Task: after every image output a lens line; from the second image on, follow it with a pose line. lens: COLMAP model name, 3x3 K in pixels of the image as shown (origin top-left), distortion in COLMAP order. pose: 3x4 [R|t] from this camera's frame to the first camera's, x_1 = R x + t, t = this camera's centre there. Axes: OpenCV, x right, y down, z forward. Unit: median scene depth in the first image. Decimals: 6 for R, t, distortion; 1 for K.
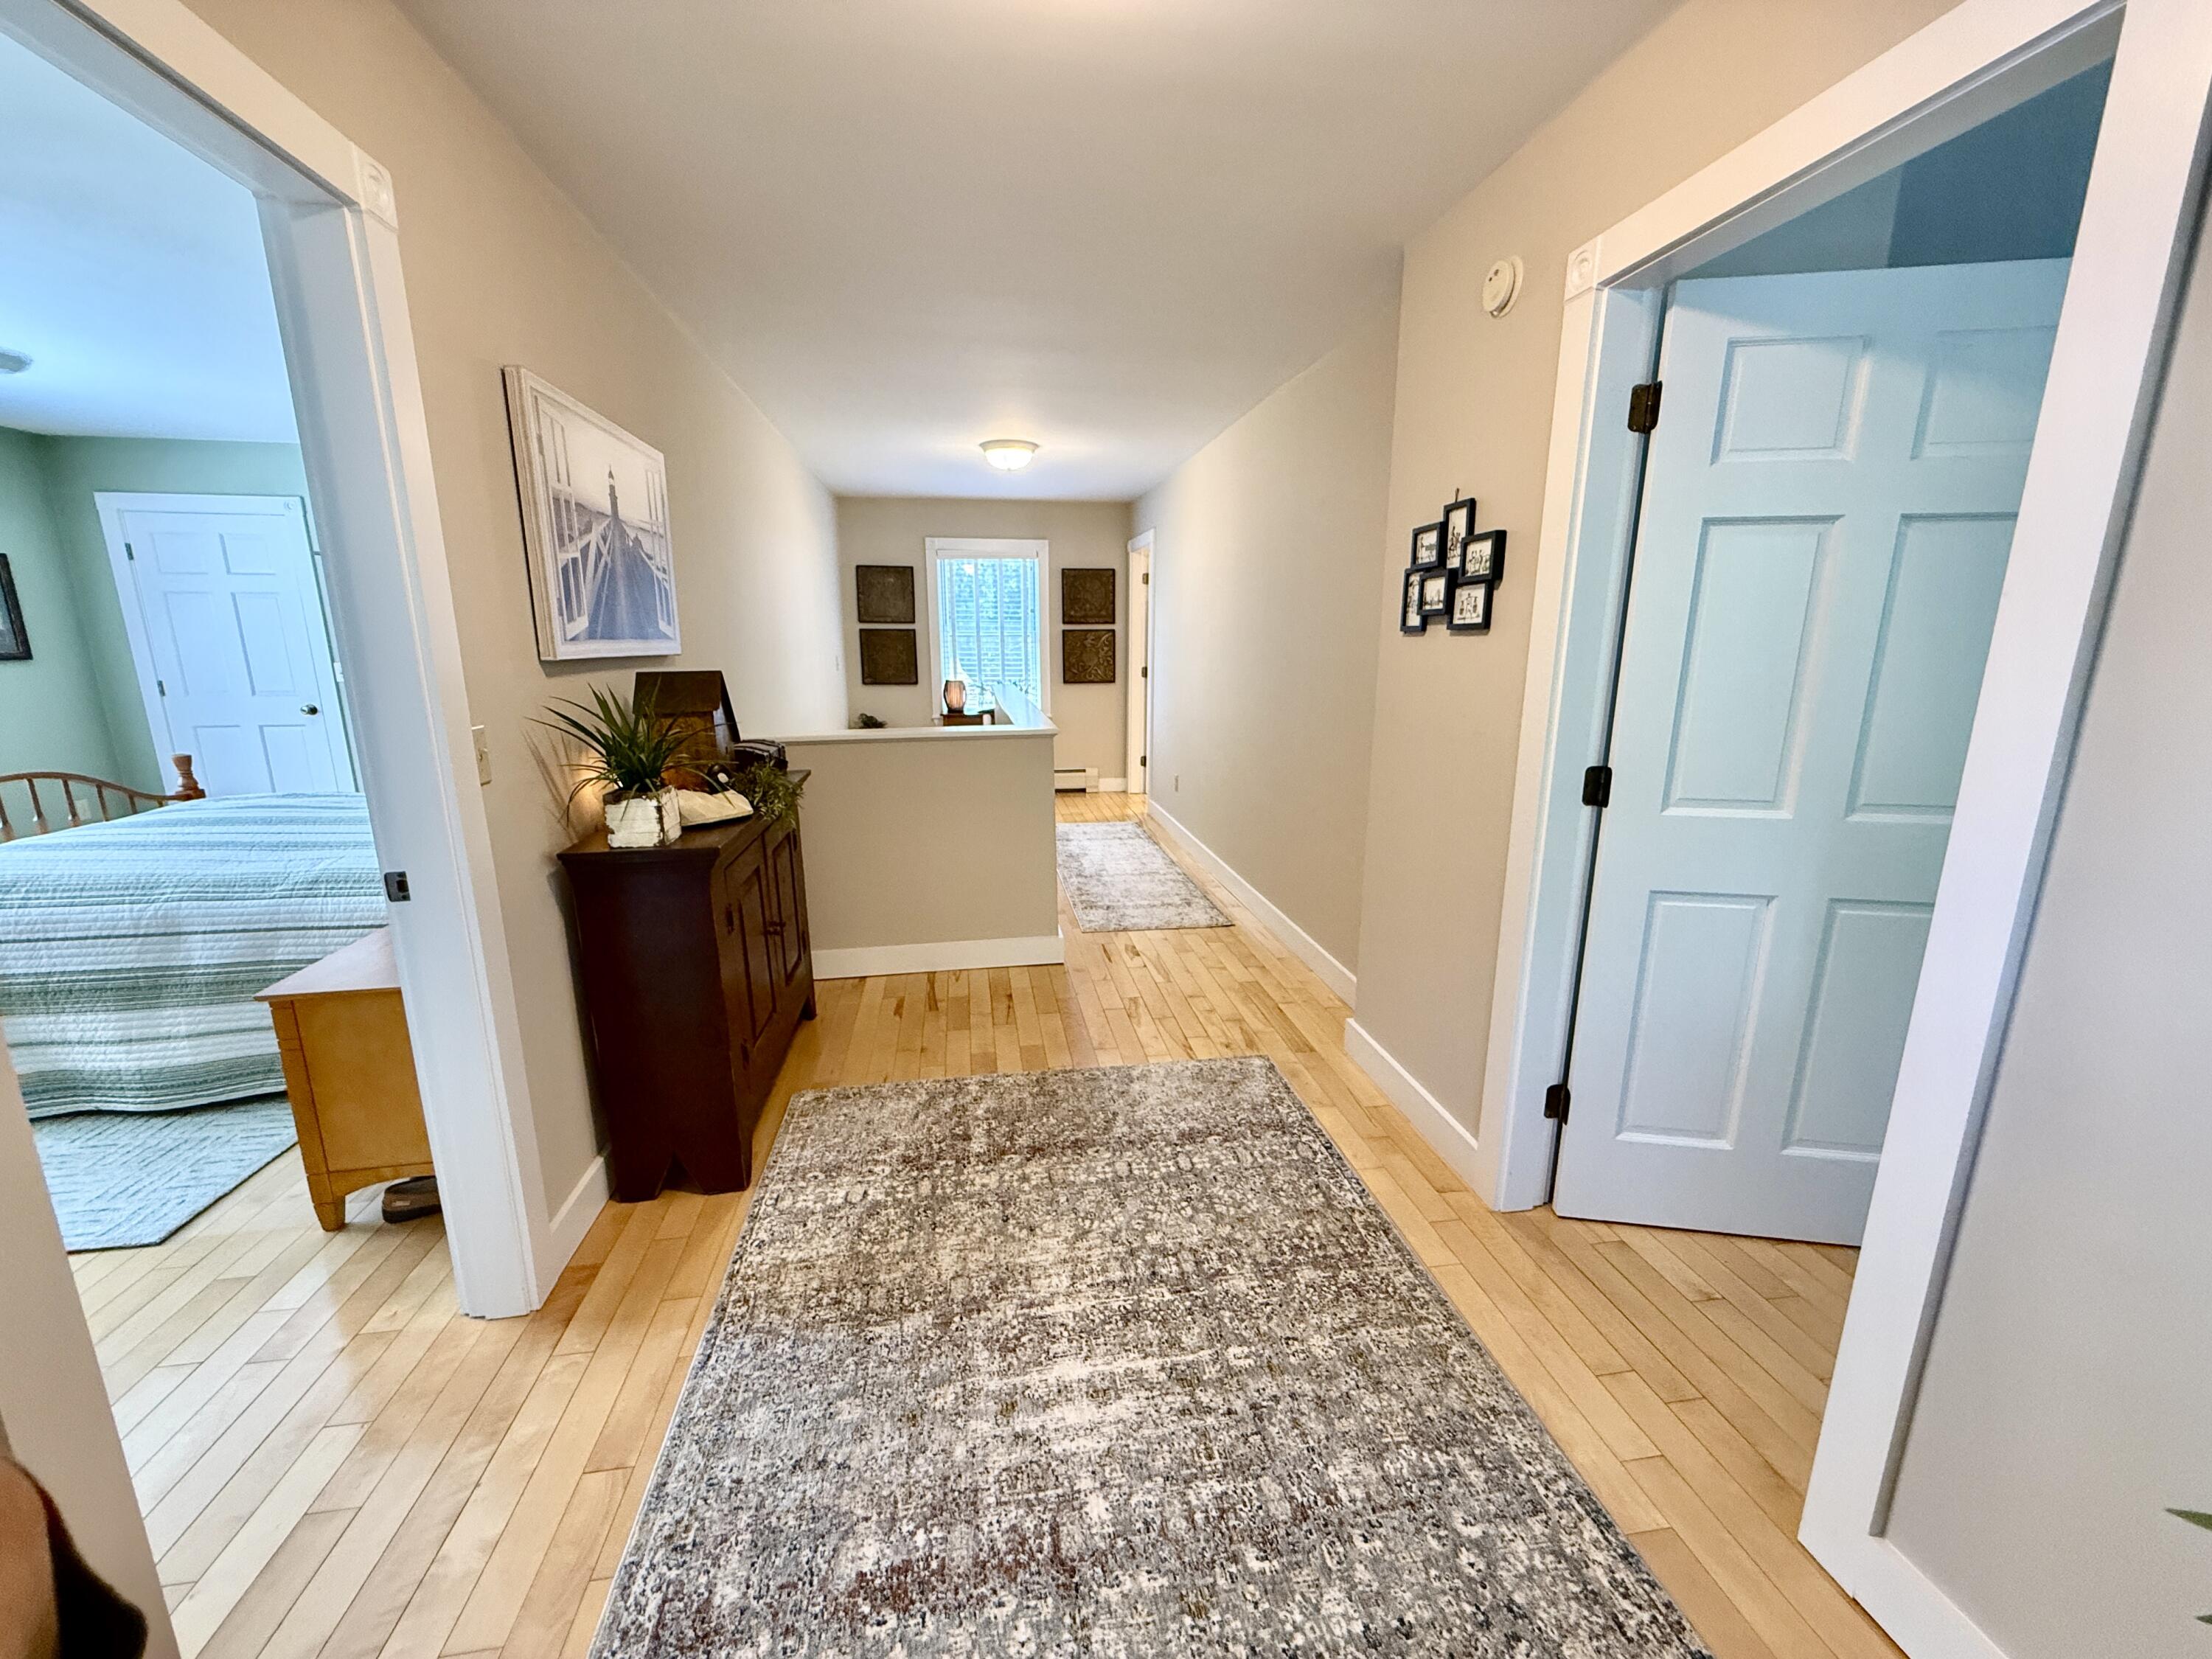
lens RADIAL K [[882.7, 0, 1101.2], [0, 882.7, 833.0], [0, 0, 1]] dist [-0.000135, -0.000056]
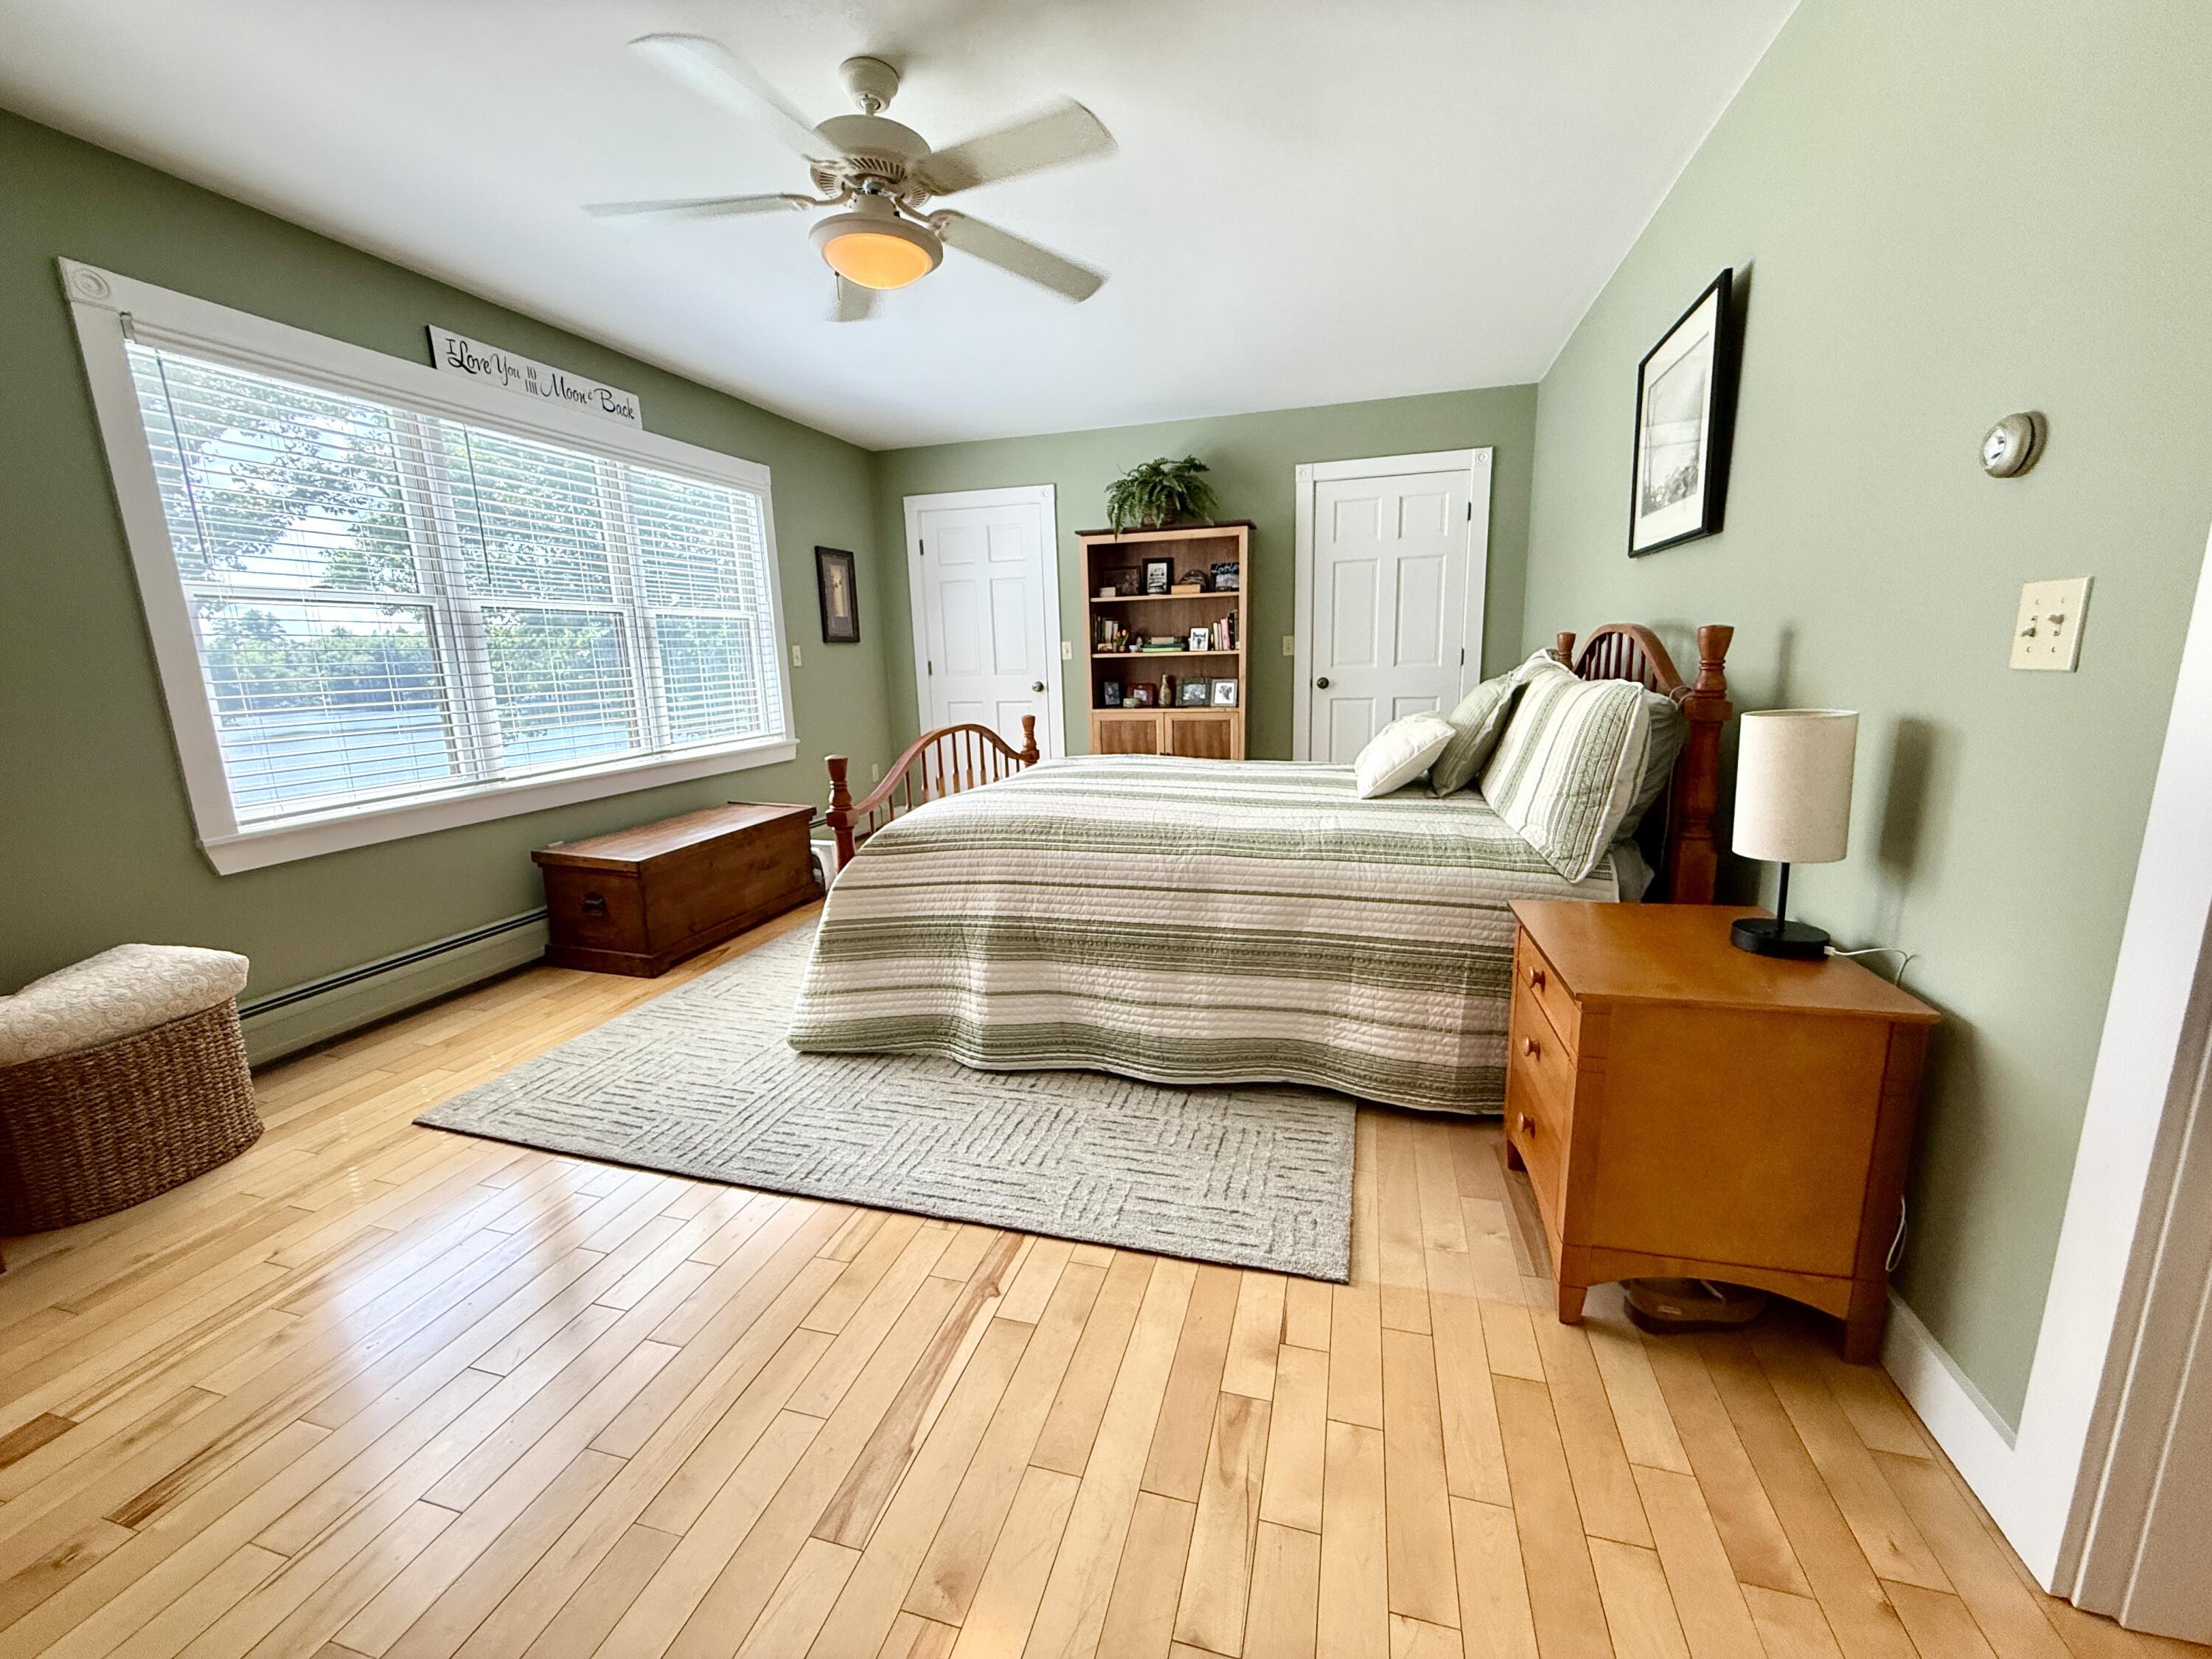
lens RADIAL K [[882.7, 0, 1101.2], [0, 882.7, 833.0], [0, 0, 1]] dist [-0.000135, -0.000056]
pose [[0.905926, 0.058543, -0.419369, -0.771575], [-0.062977, 0.998010, 0.003276, 0.059176], [0.418726, 0.023443, 0.907810, 0.142794]]
